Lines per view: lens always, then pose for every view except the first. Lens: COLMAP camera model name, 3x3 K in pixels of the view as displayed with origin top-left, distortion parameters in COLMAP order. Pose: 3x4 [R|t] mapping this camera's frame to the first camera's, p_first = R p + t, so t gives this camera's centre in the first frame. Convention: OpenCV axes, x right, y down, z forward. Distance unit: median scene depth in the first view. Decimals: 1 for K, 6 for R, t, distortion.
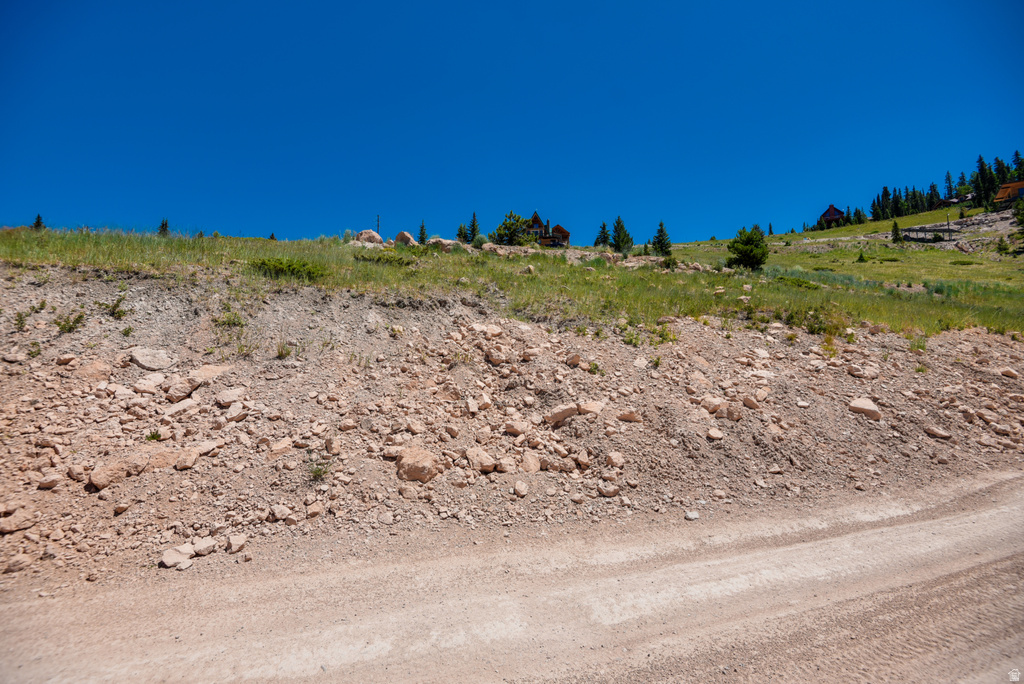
lens RADIAL K [[465.8, 0, 510.4], [0, 465.8, 339.1], [0, 0, 1]] dist [-0.012501, -0.010885]
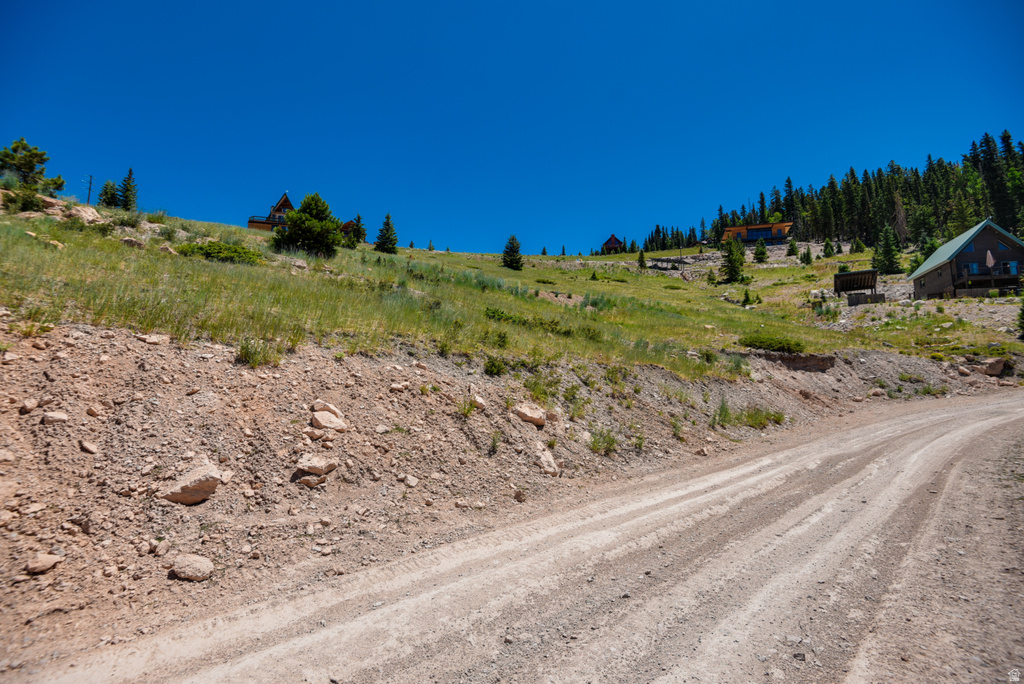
lens RADIAL K [[465.8, 0, 510.4], [0, 465.8, 339.1], [0, 0, 1]] dist [-0.012501, -0.010885]
pose [[0.939344, 0.047138, 0.339722, 0.142196], [-0.040920, 0.998838, -0.025447, -0.000358], [-0.340527, 0.010002, 0.940182, 0.048940]]
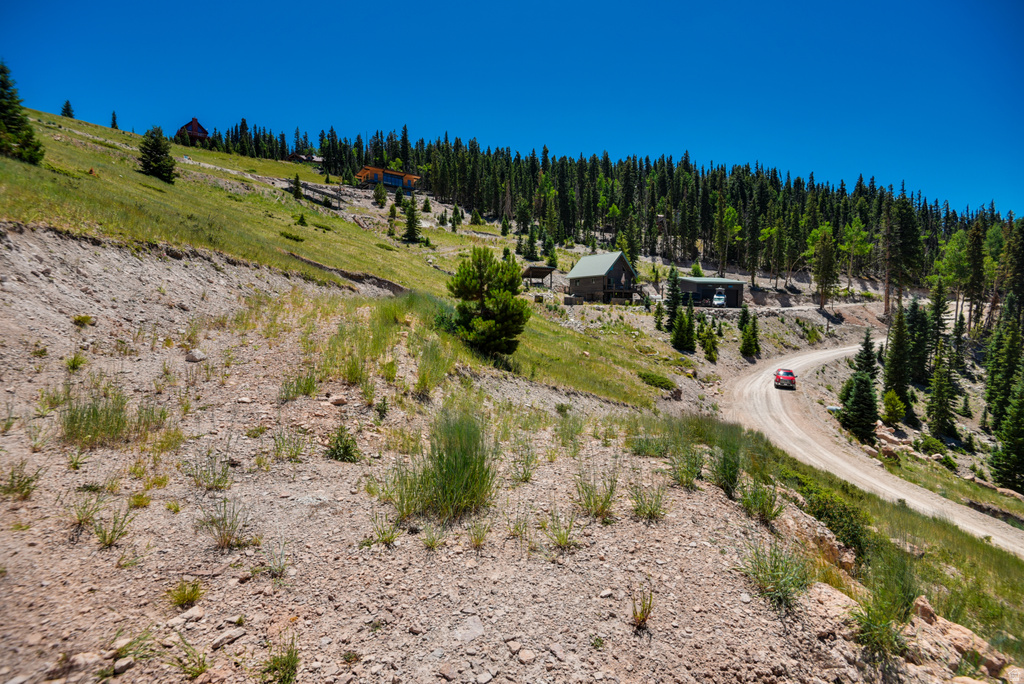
lens RADIAL K [[465.8, 0, 510.4], [0, 465.8, 339.1], [0, 0, 1]] dist [-0.012501, -0.010885]
pose [[0.279137, -0.060500, 0.958343, 0.016819], [-0.117519, 0.988359, 0.096624, -0.051637], [-0.953033, -0.139595, 0.268778, 0.219057]]
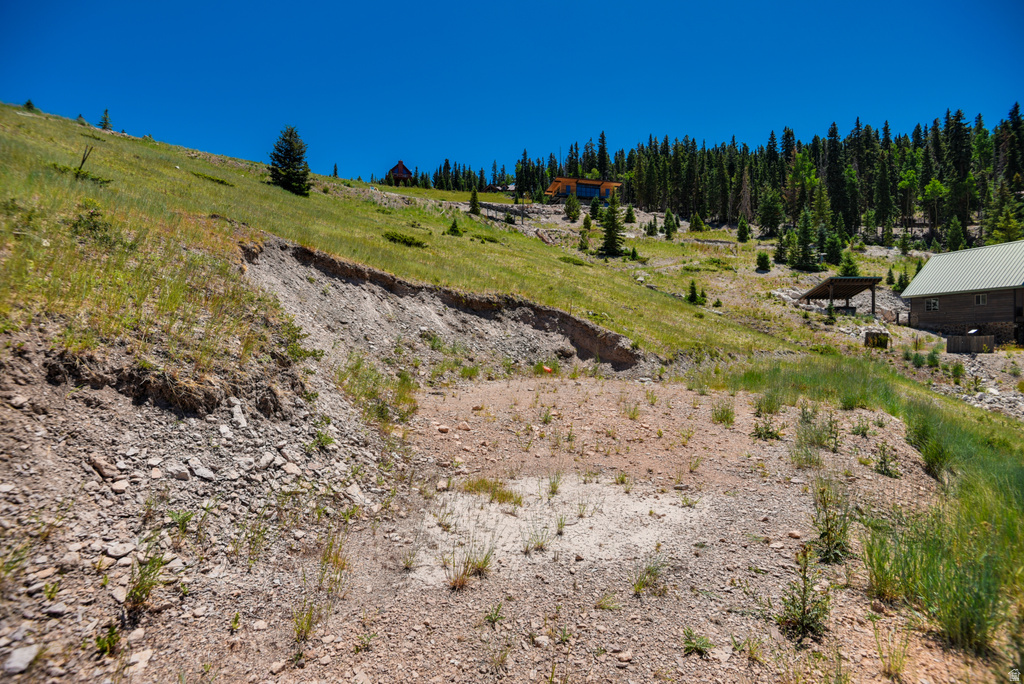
lens RADIAL K [[465.8, 0, 510.4], [0, 465.8, 339.1], [0, 0, 1]] dist [-0.012501, -0.010885]
pose [[0.643454, -0.002633, 0.765480, 0.208186], [-0.087690, 0.993158, 0.077127, -0.051695], [-0.760445, -0.116753, 0.638821, 0.325203]]
